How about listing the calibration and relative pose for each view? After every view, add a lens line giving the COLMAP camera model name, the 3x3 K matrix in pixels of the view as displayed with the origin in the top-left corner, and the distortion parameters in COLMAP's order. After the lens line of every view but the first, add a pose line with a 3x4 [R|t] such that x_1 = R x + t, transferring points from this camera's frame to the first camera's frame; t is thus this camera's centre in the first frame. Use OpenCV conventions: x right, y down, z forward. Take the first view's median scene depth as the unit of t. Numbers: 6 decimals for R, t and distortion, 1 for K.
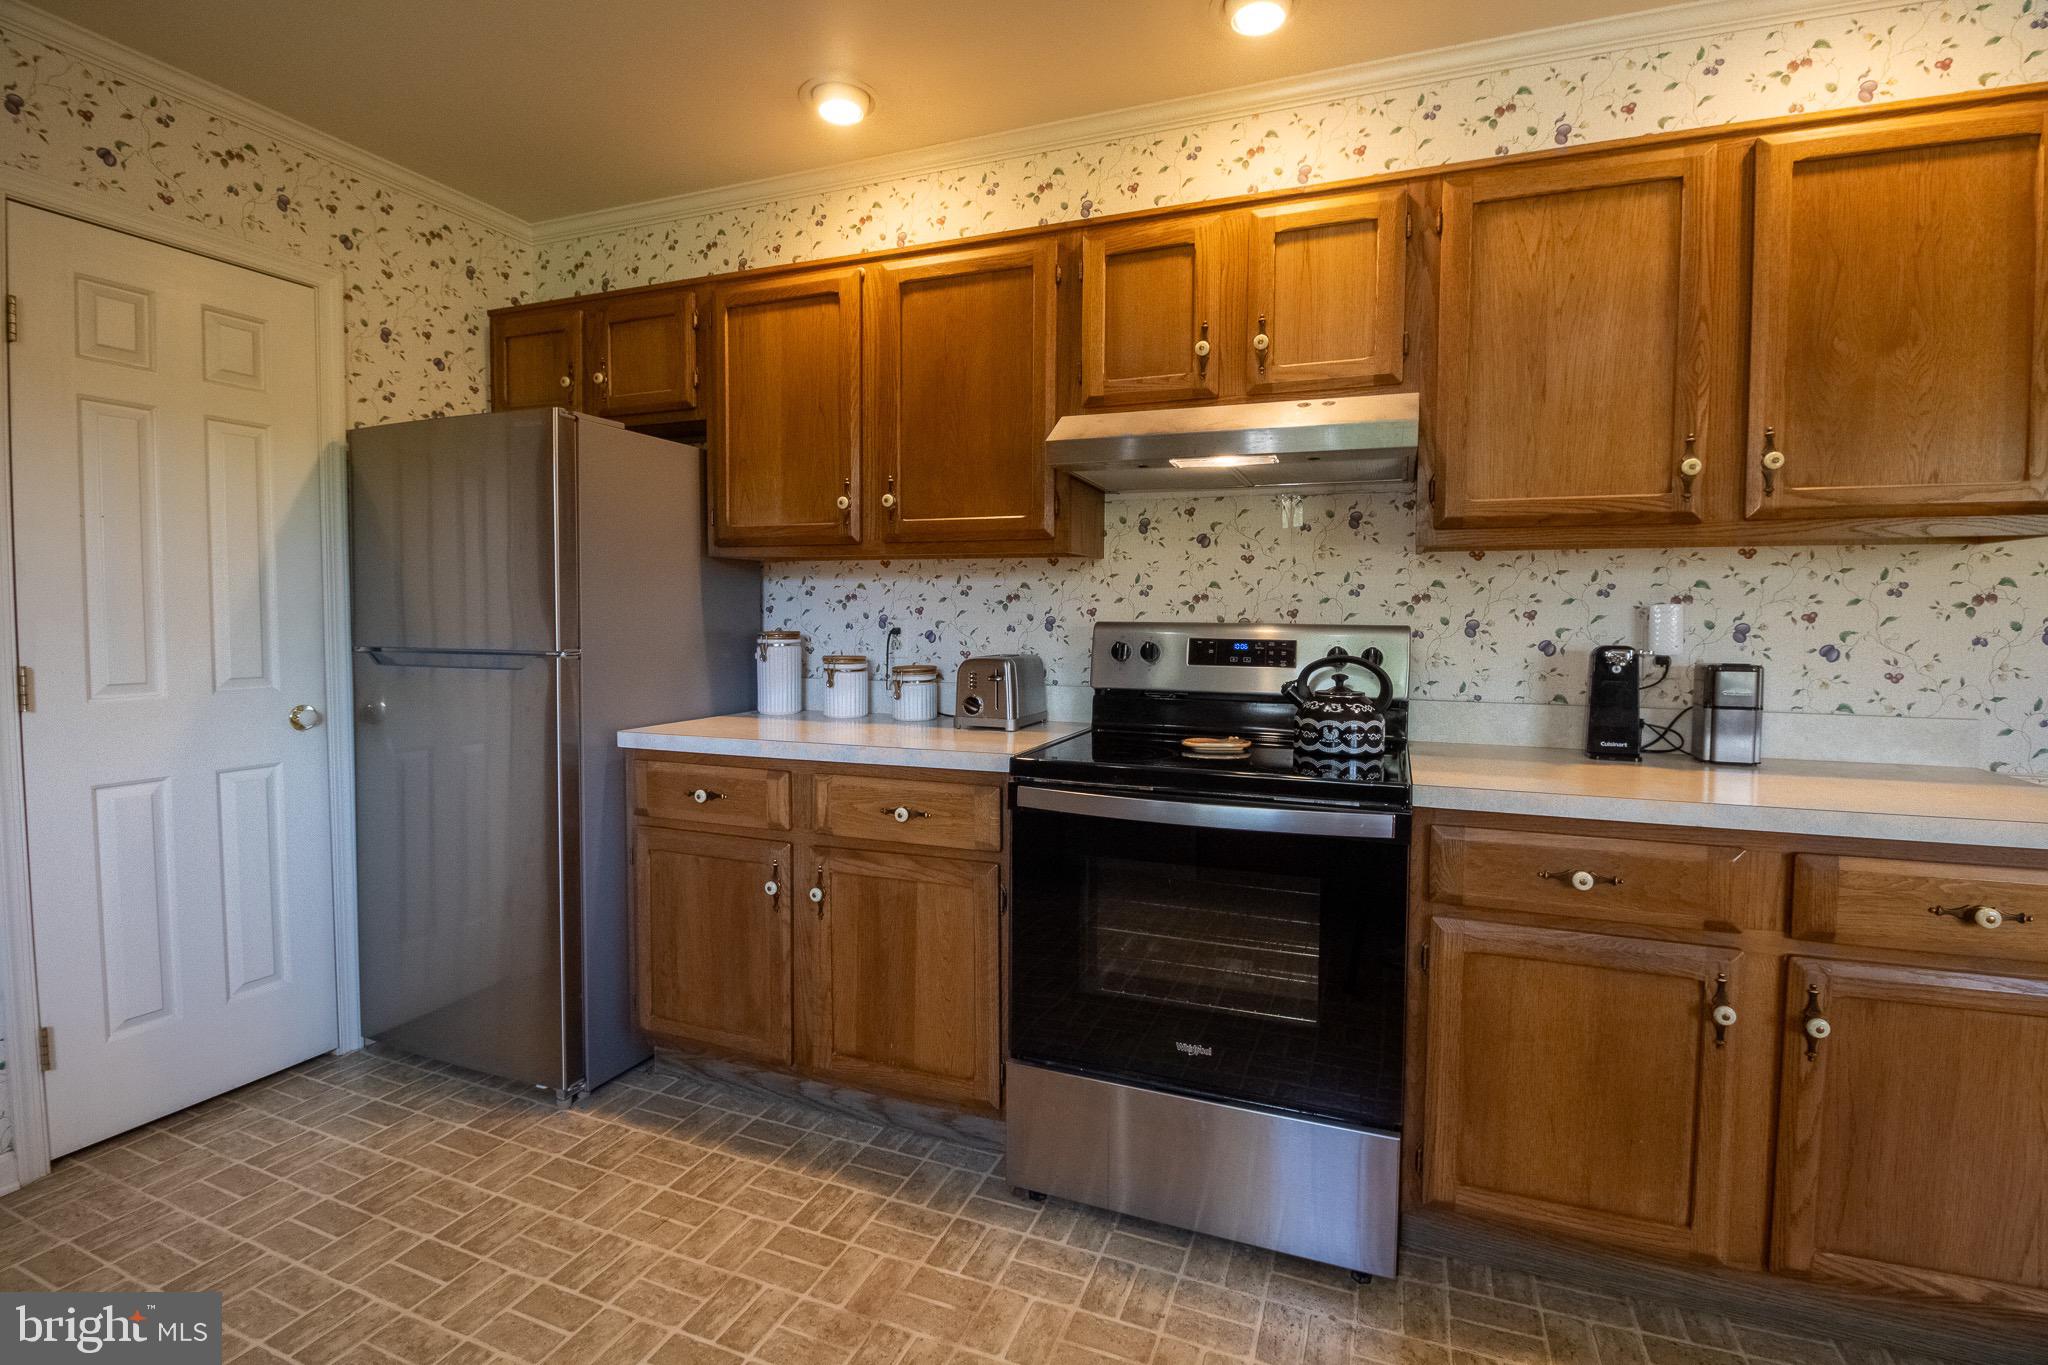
lens RADIAL K [[923.6, 0, 1006.7], [0, 923.6, 662.4], [0, 0, 1]] dist [0.001513, -0.012744]
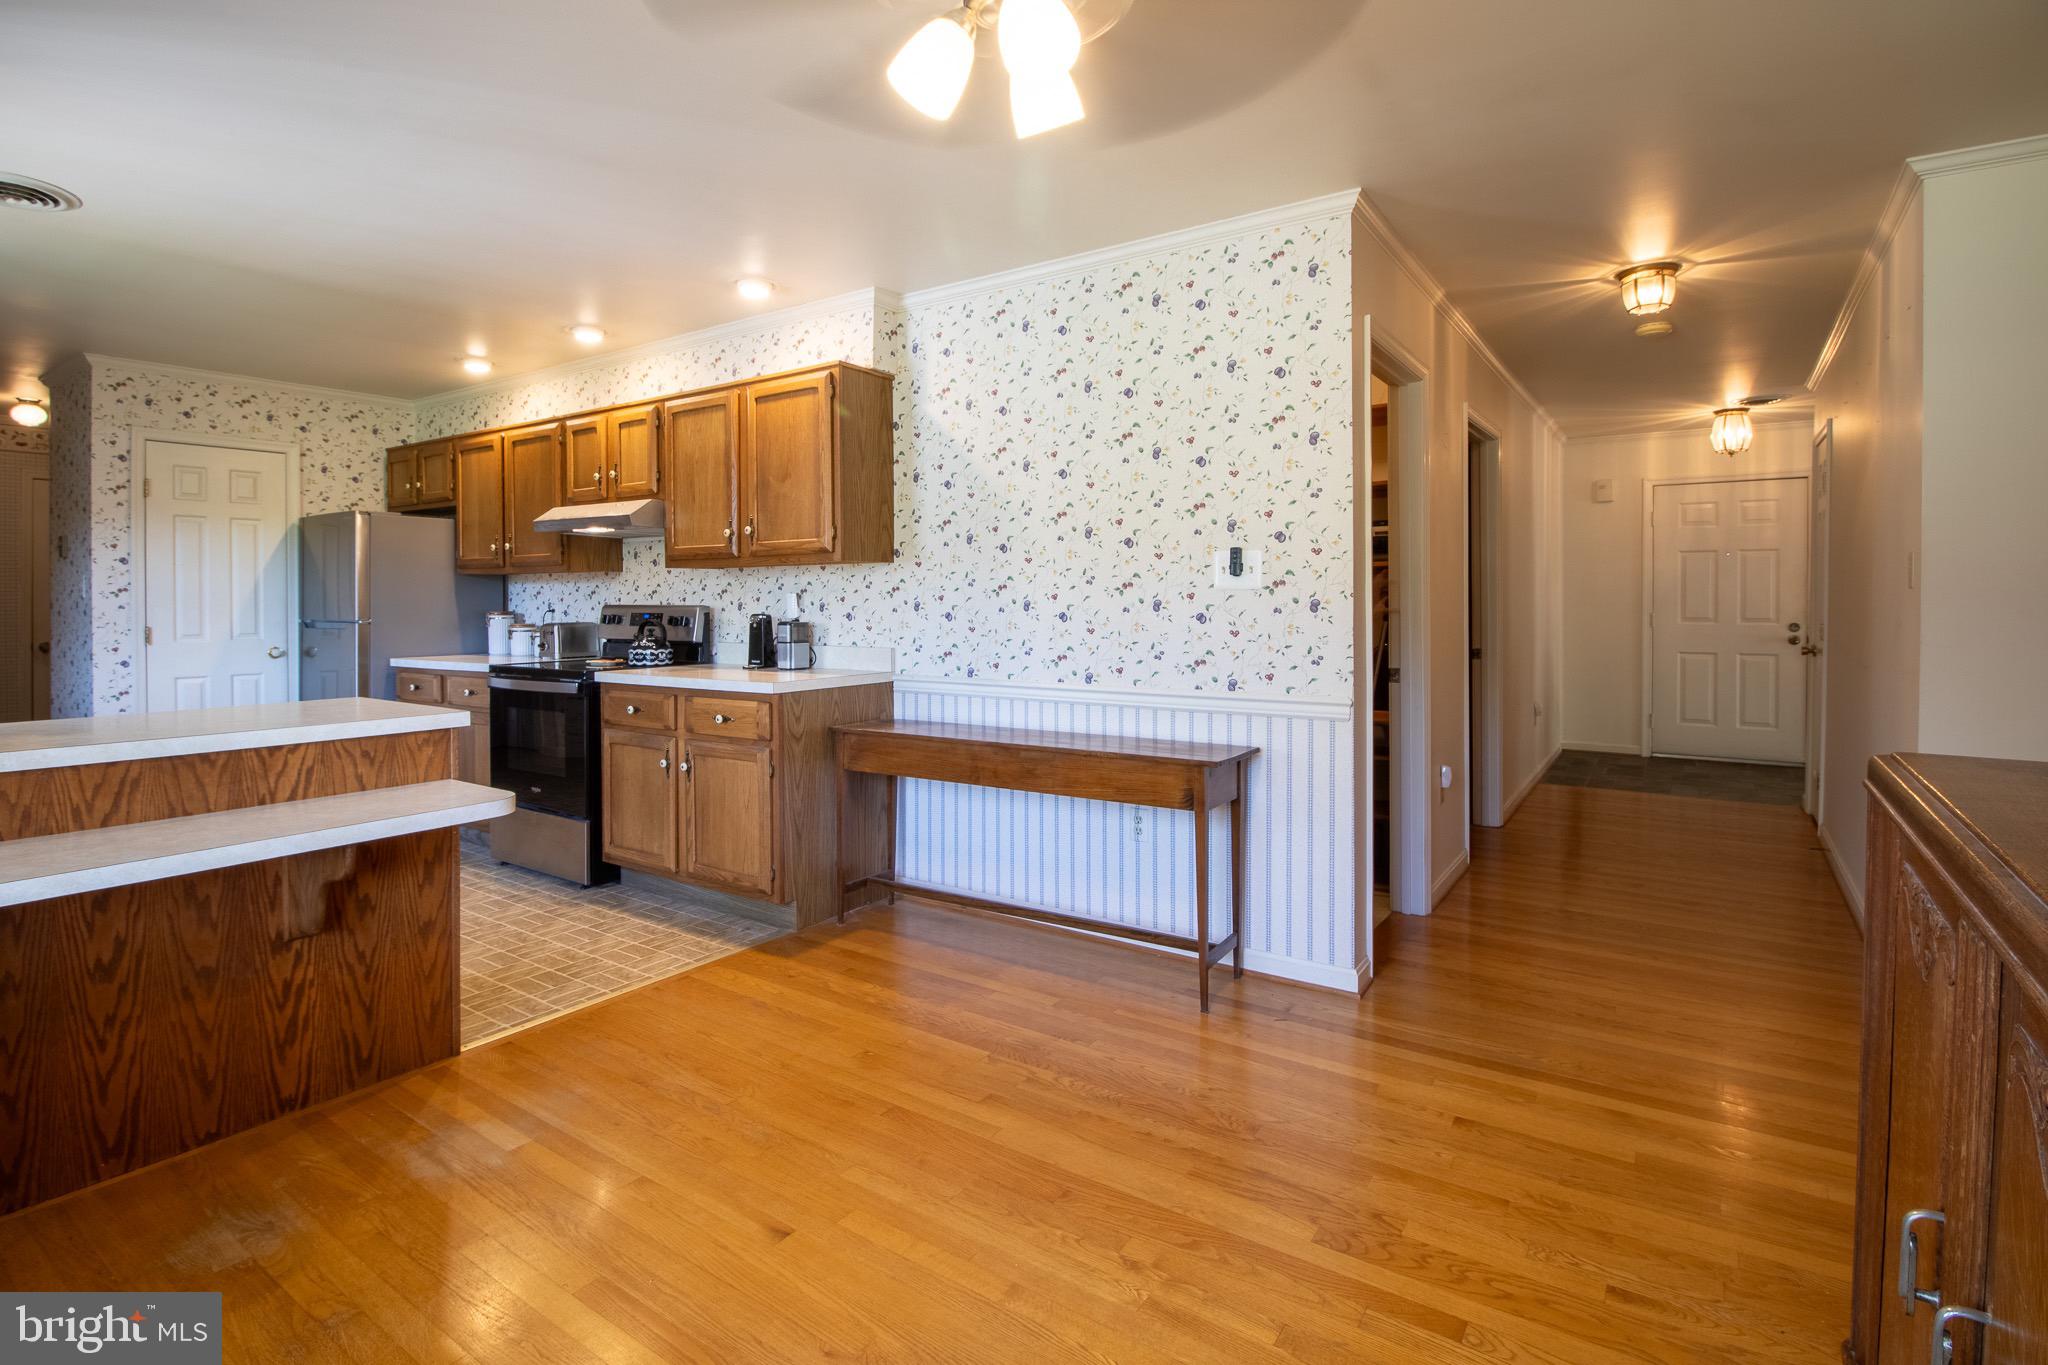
lens RADIAL K [[939.4, 0, 1034.7], [0, 939.4, 613.4], [0, 0, 1]] dist [0.002605, -0.012447]
pose [[0.981433, -0.007771, -0.191646, 1.392361], [0.000682, 0.999314, -0.037029, 0.050211], [0.191802, 0.036211, 0.980765, -0.805748]]
